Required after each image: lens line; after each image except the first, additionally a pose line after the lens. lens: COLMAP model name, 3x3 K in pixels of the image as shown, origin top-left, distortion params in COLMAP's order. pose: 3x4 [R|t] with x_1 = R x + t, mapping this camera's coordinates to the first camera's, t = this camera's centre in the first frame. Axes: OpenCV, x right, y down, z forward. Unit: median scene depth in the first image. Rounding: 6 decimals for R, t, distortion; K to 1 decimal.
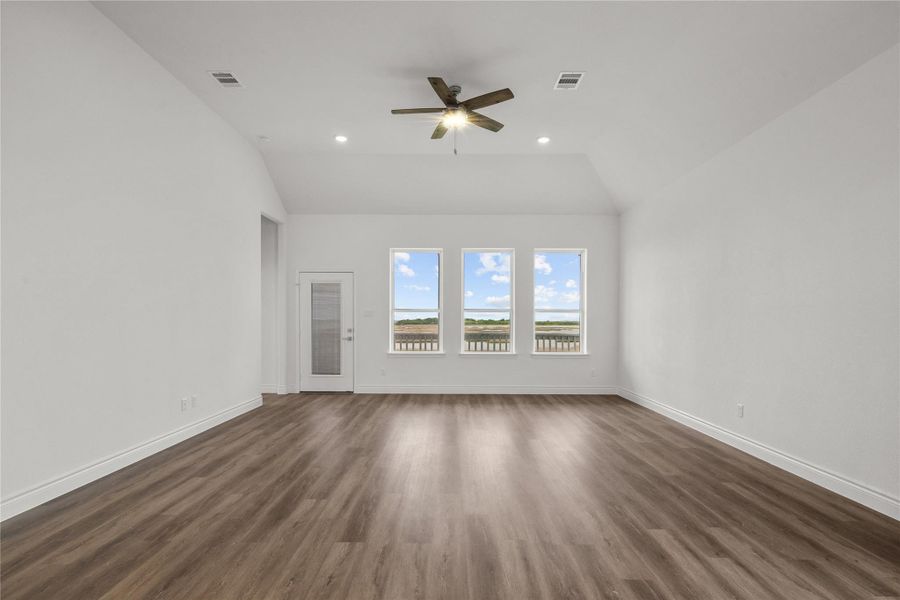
lens RADIAL K [[431.1, 0, 441.0], [0, 431.1, 323.6], [0, 0, 1]] dist [-0.000842, 0.000580]
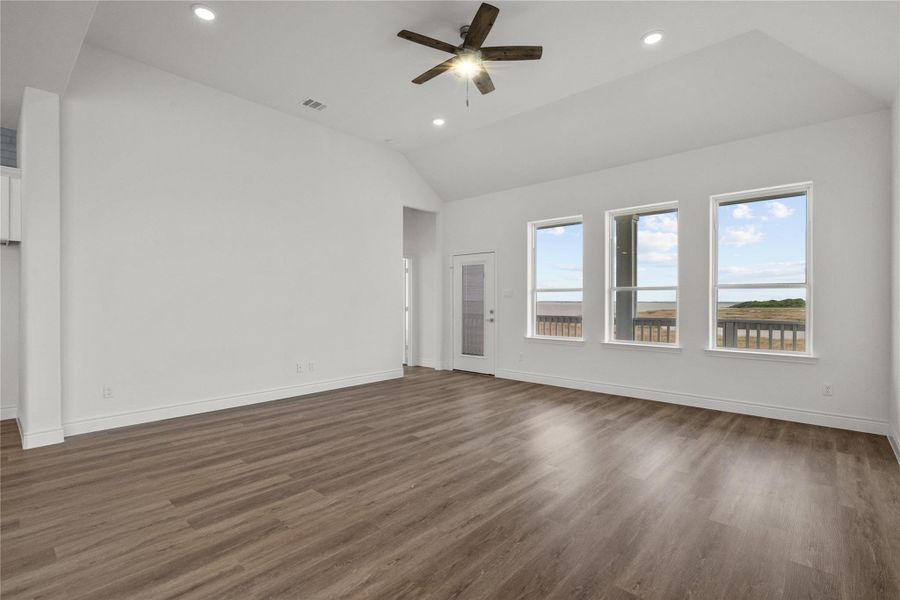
lens RADIAL K [[419.5, 0, 448.6], [0, 419.5, 303.6], [0, 0, 1]] dist [0.000837, 0.000185]
pose [[0.747822, 0.002476, -0.663894, 0.346710], [-0.005082, 0.999985, -0.001996, -0.000615], [0.663879, 0.004866, 0.747824, 0.225471]]
